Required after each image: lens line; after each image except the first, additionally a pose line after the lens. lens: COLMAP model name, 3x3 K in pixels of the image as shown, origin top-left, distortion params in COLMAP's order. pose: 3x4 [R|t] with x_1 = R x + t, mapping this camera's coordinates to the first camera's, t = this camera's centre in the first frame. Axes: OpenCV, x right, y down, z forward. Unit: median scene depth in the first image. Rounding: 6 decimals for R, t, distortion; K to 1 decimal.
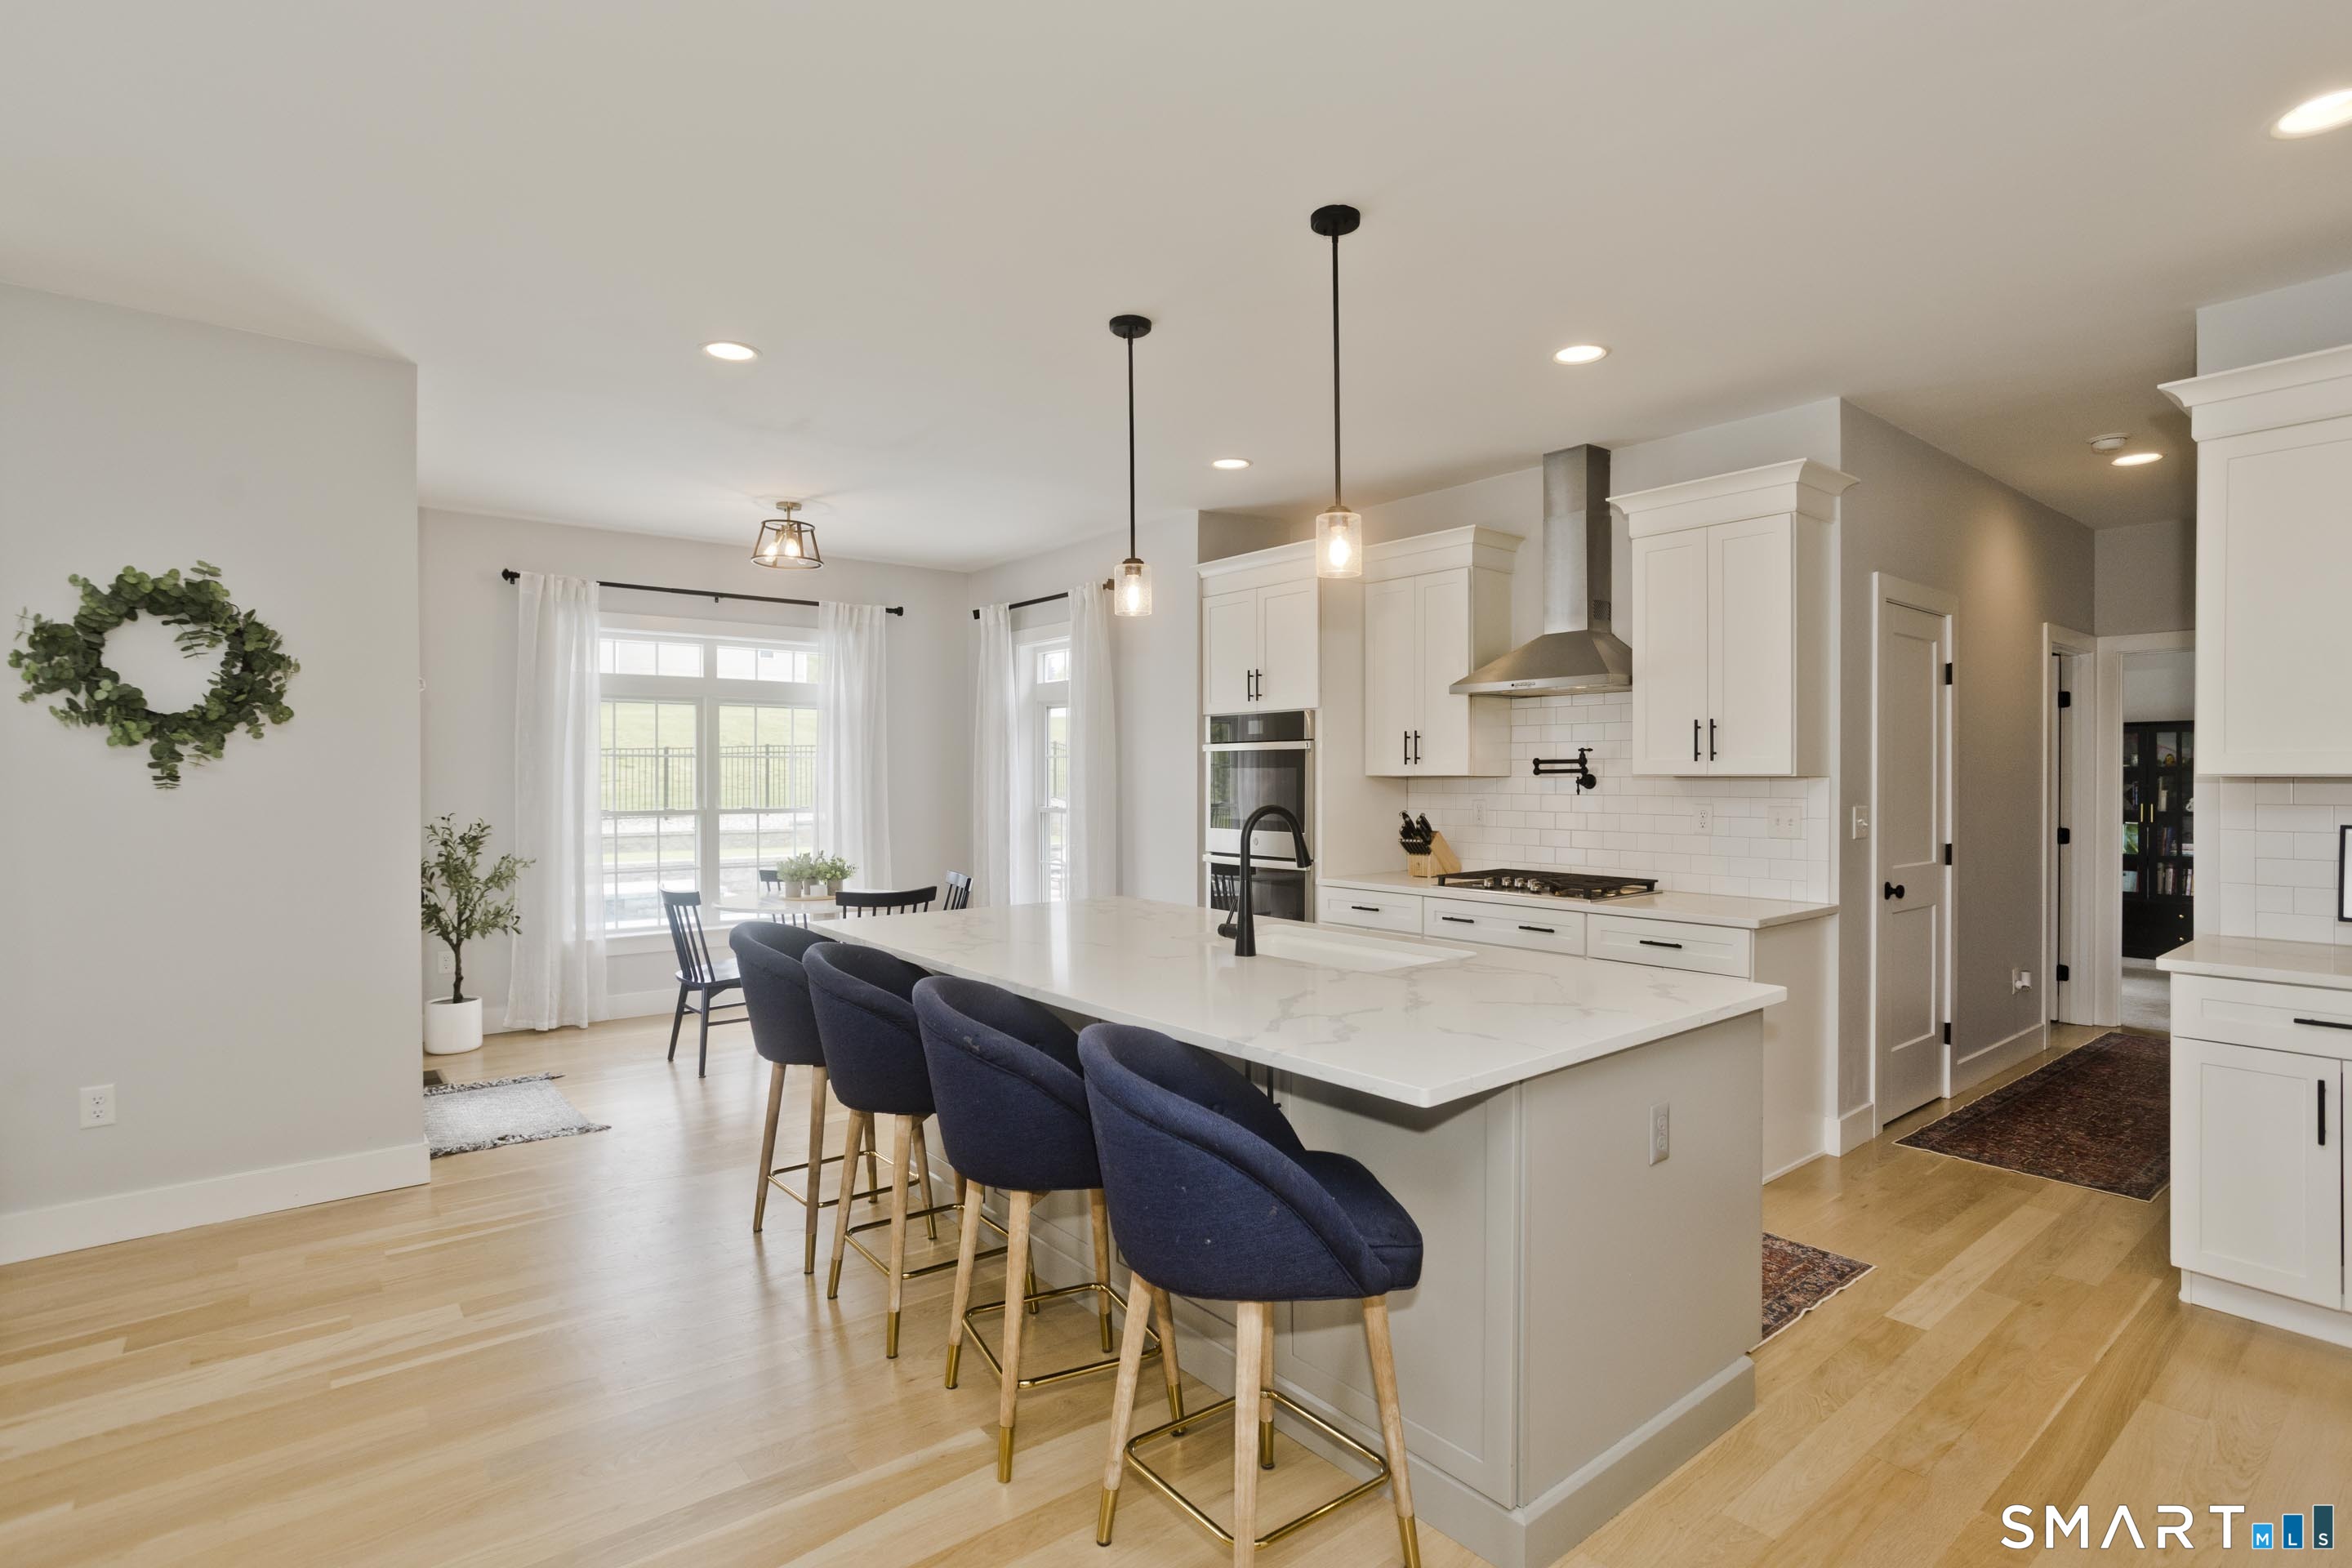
lens RADIAL K [[1117.7, 0, 1167.3], [0, 1117.7, 776.0], [0, 0, 1]] dist [-0.039072, 0.022204]
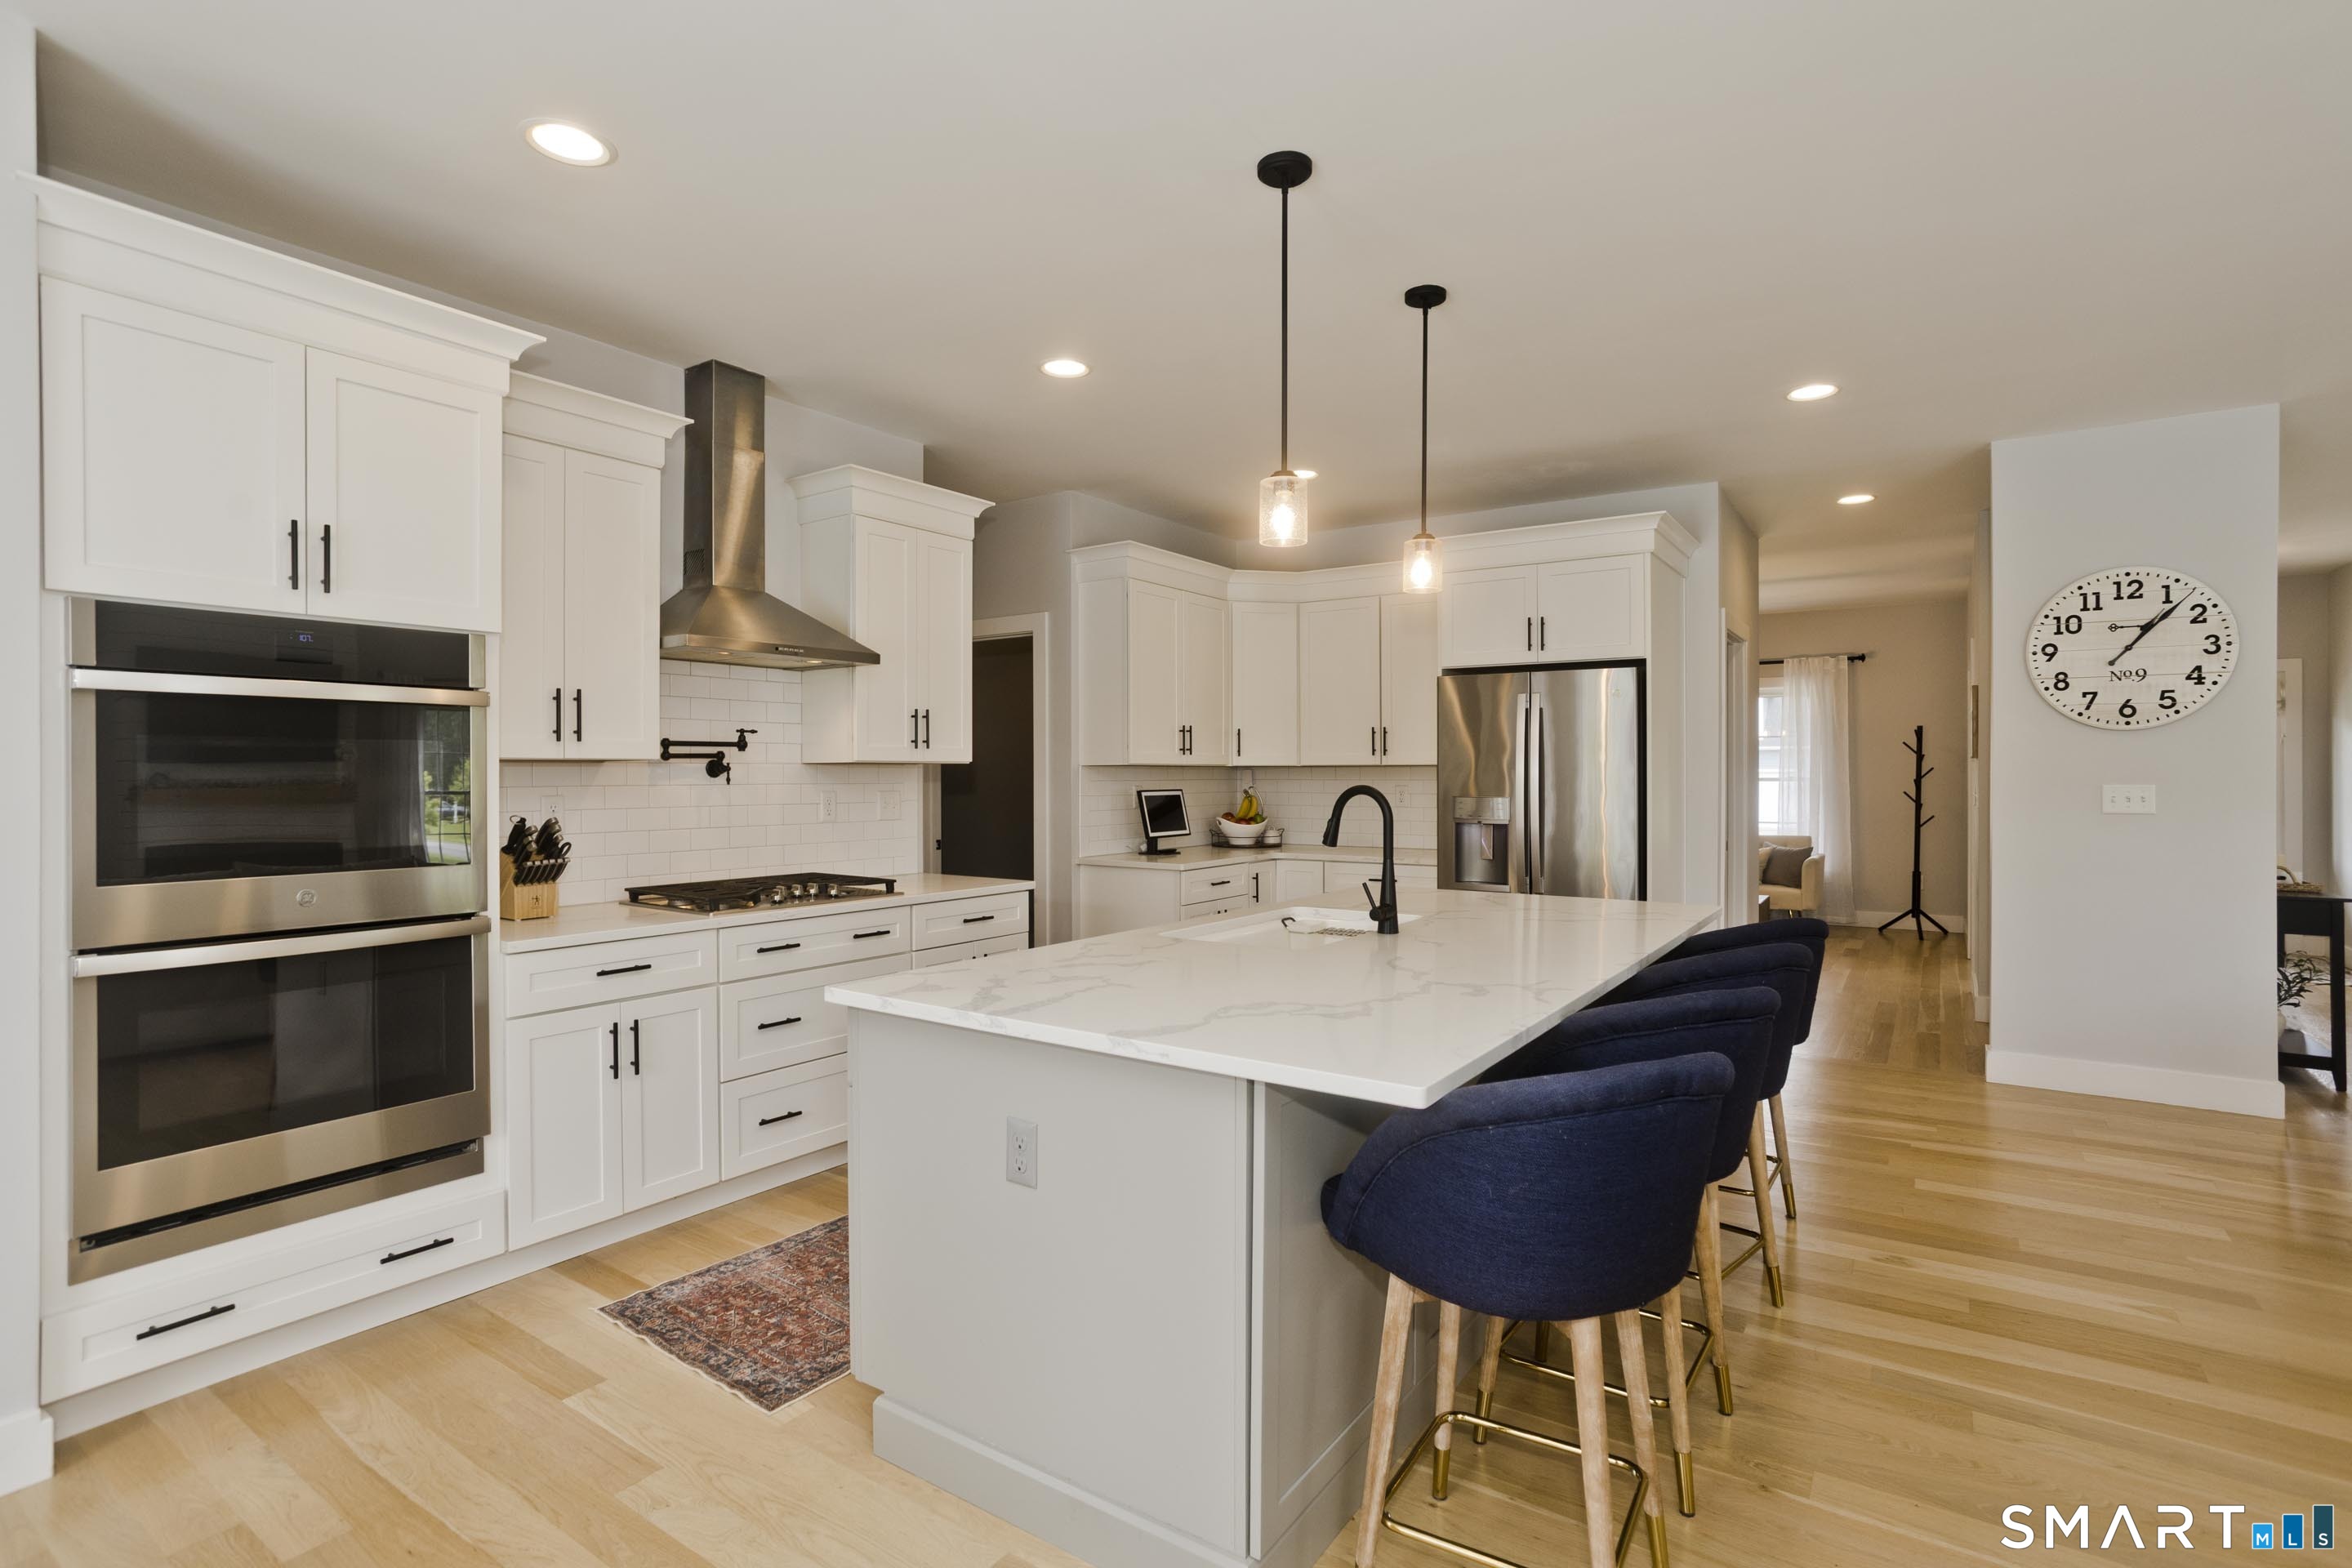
lens RADIAL K [[1117.7, 0, 1167.3], [0, 1117.7, 776.0], [0, 0, 1]] dist [-0.039072, 0.022204]
pose [[-0.295545, -0.002385, 0.955326, -0.520872], [0.001613, 0.999994, 0.002996, 0.008470], [-0.955327, 0.002426, -0.295539, 0.920453]]
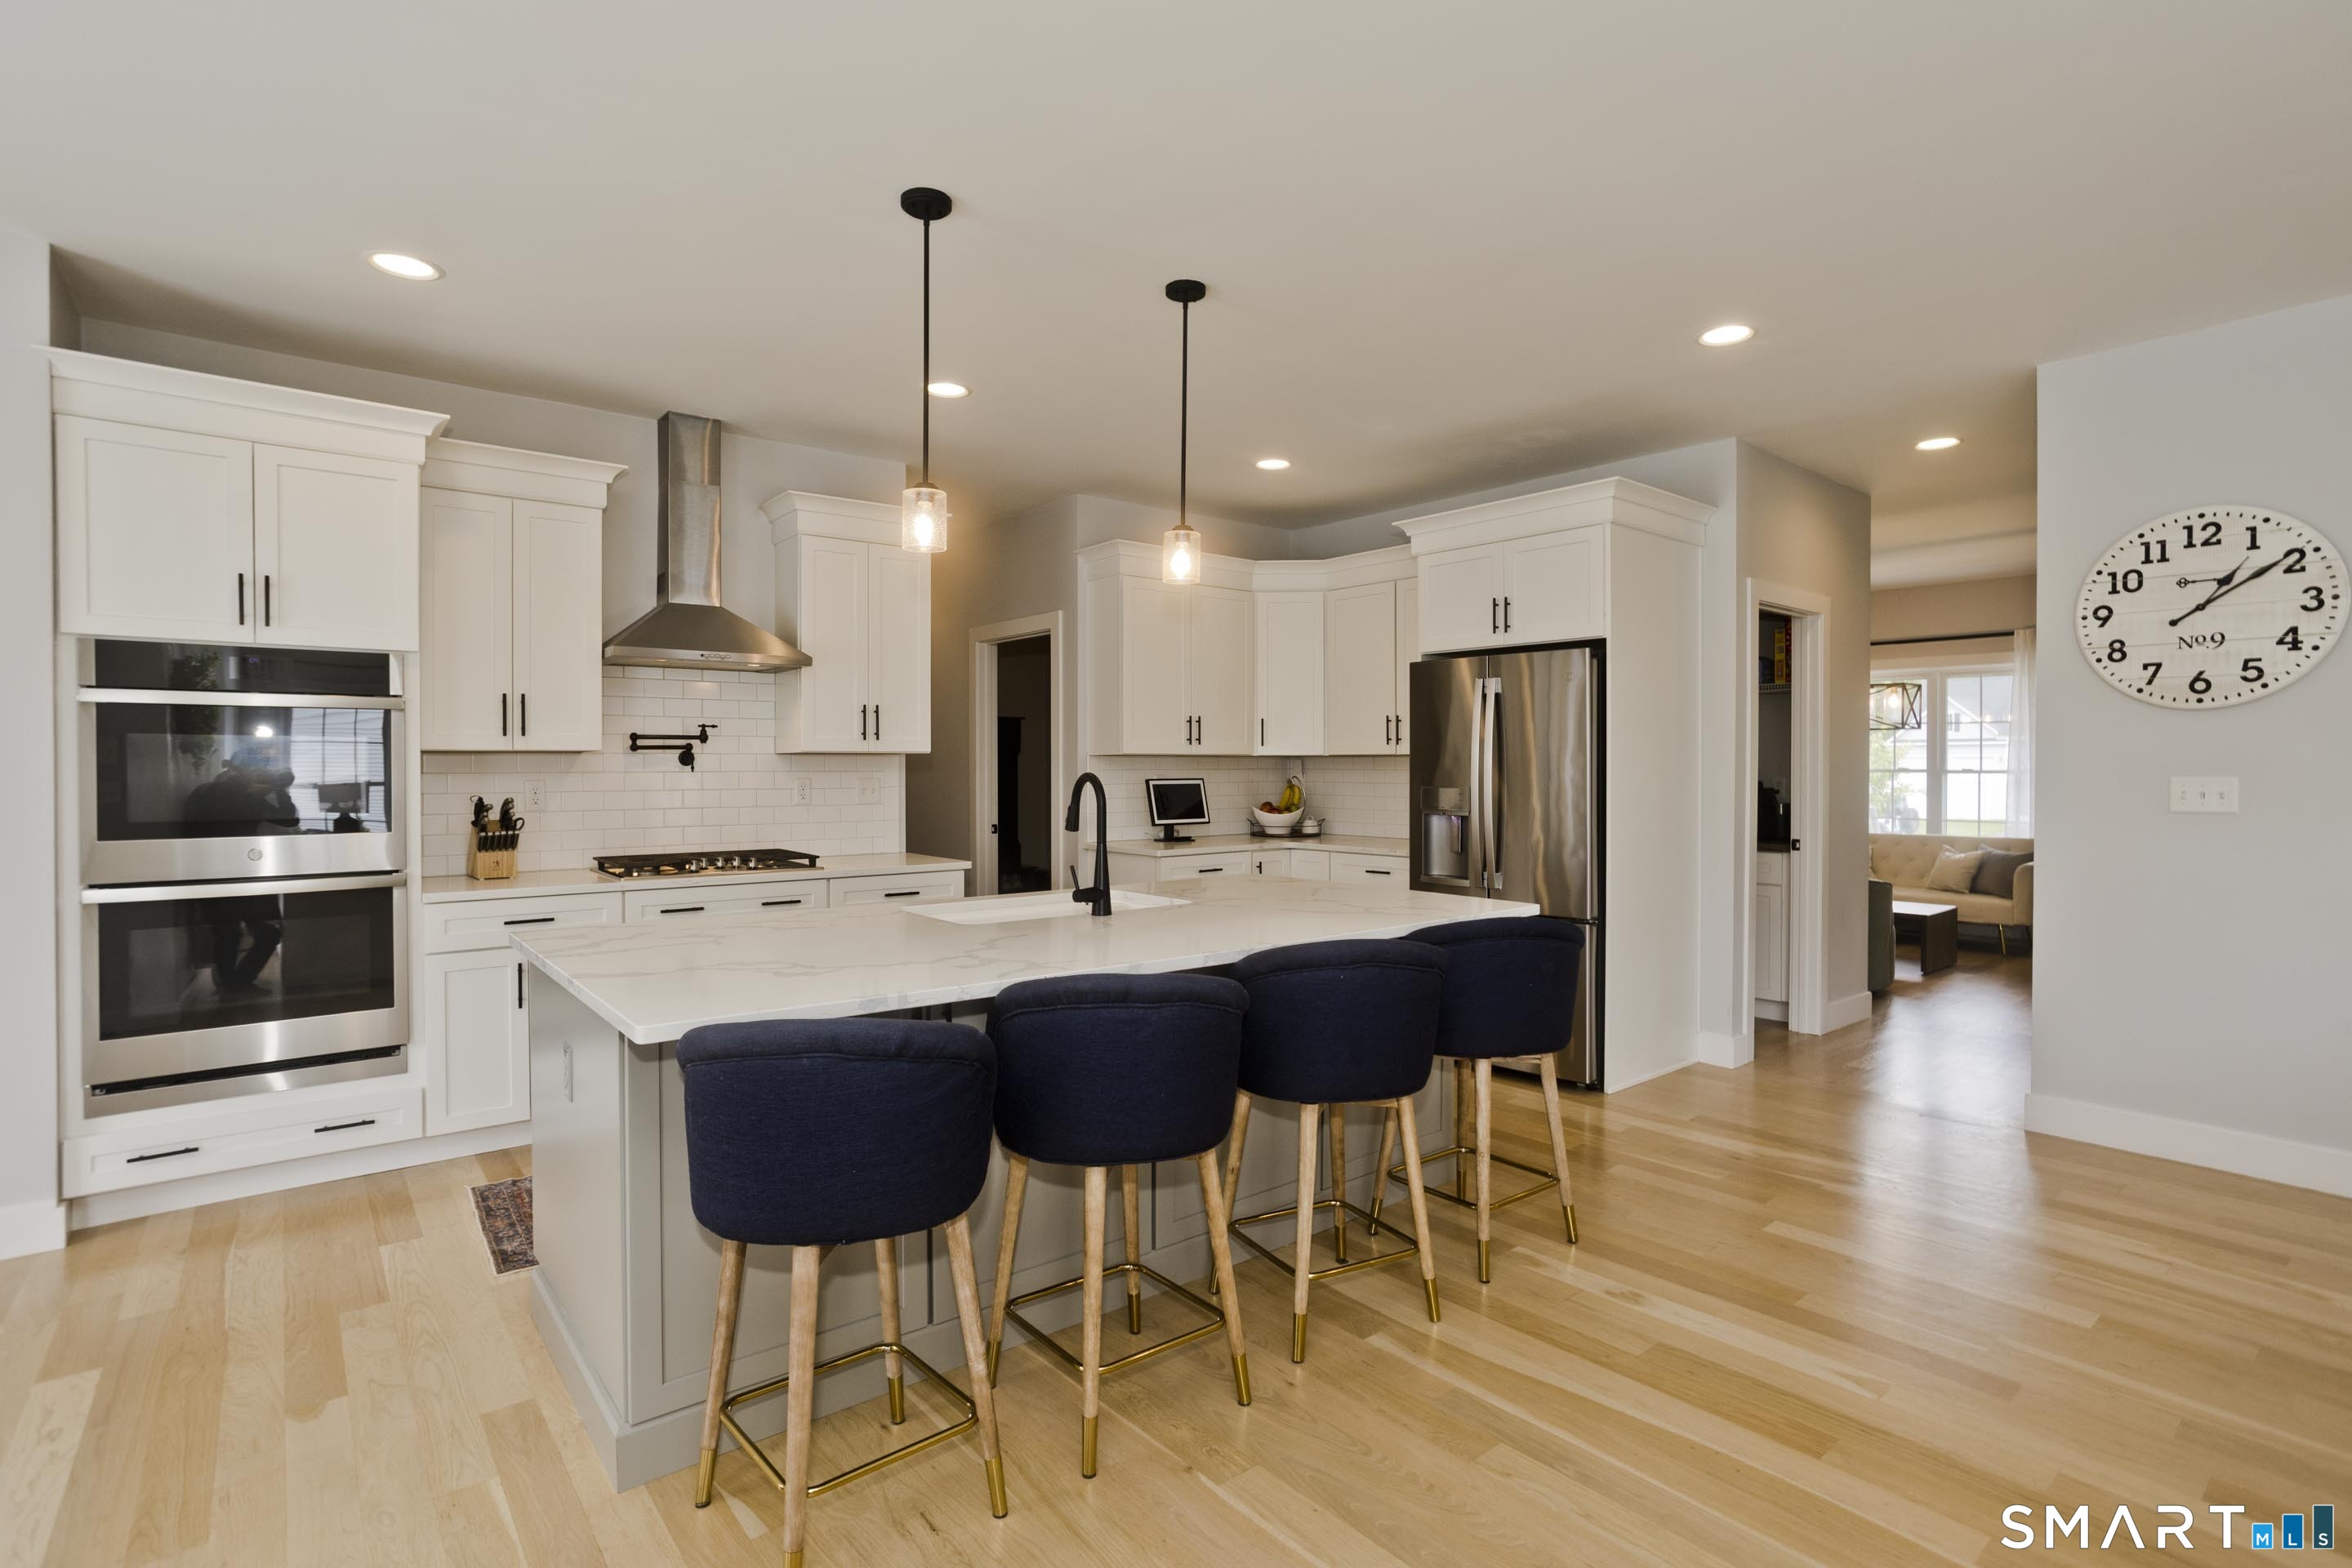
lens RADIAL K [[1117.7, 0, 1167.3], [0, 1117.7, 776.0], [0, 0, 1]] dist [-0.039072, 0.022204]
pose [[-0.016605, -0.010908, 0.999803, -0.611336], [0.001067, 0.999940, 0.010927, 0.010362], [-0.999862, 0.001248, -0.016592, 0.589579]]
